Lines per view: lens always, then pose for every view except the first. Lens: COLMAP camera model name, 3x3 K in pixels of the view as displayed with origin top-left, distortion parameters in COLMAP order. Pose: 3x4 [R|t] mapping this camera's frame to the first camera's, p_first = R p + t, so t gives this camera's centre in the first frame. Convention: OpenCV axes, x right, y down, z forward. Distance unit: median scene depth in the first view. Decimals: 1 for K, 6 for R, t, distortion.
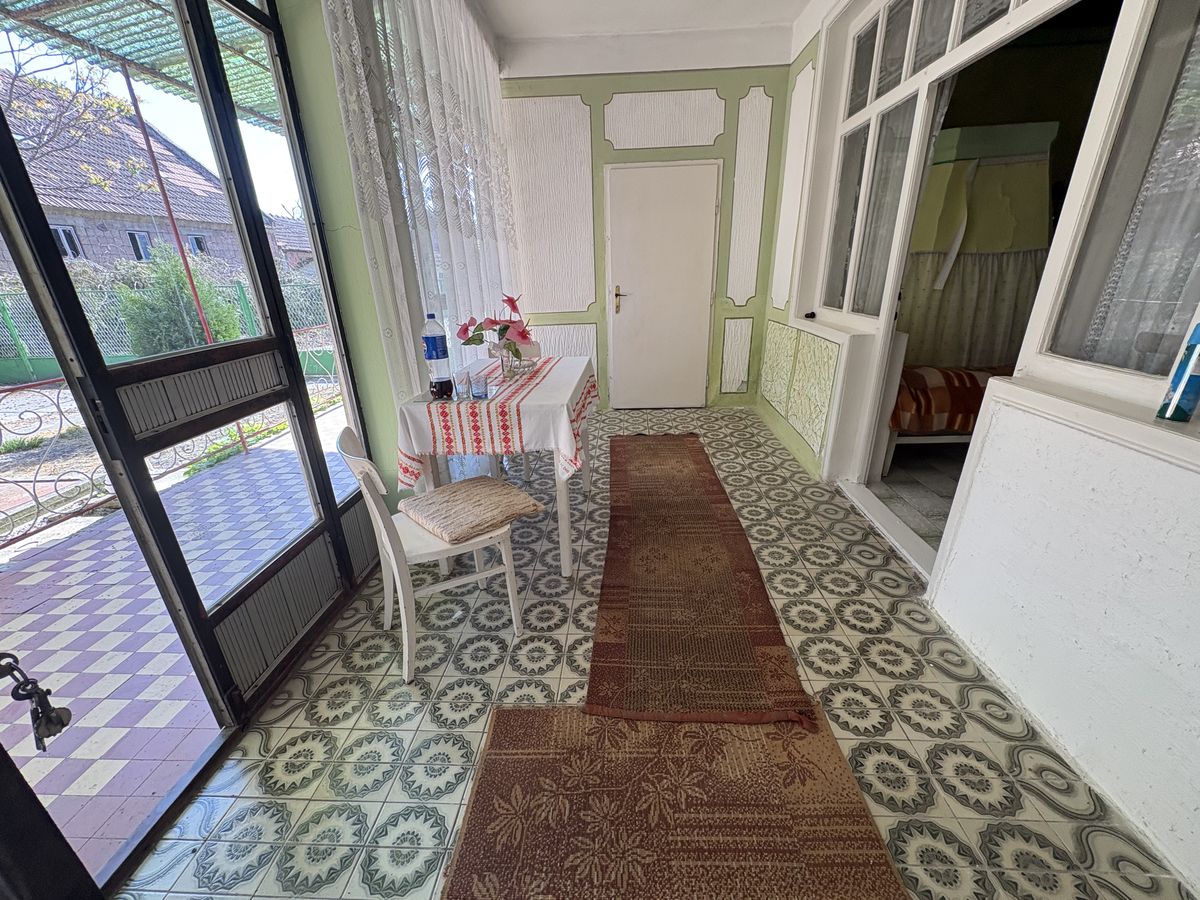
lens RADIAL K [[477.9, 0, 600.3], [0, 477.9, 452.0], [0, 0, 1]] dist [-0.000390, 0.000288]
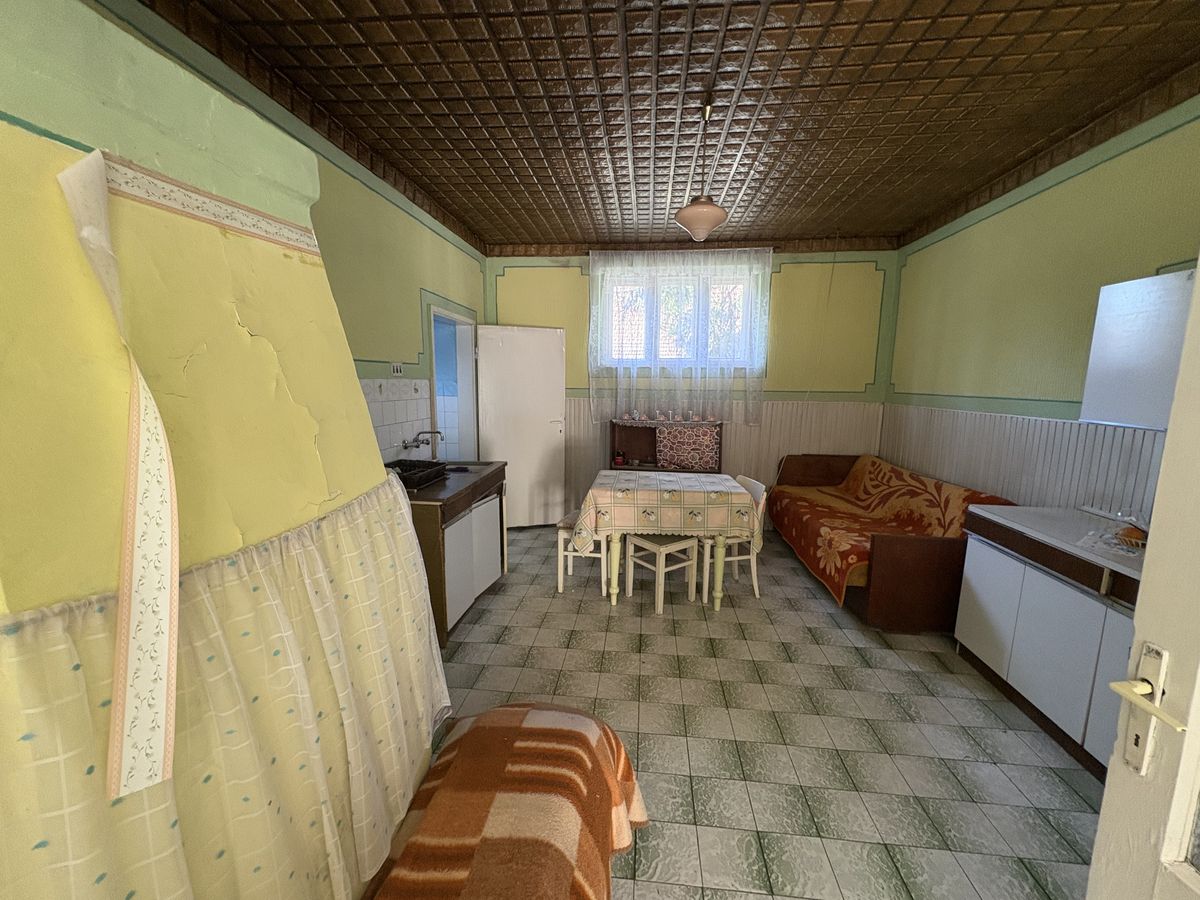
lens RADIAL K [[477.9, 0, 600.3], [0, 477.9, 452.0], [0, 0, 1]] dist [-0.000390, 0.000288]
pose [[0.071193, -0.122230, 0.989945, 0.587263], [0.352265, 0.931593, 0.089692, -0.436457], [-0.933189, 0.342338, 0.109380, 0.819811]]
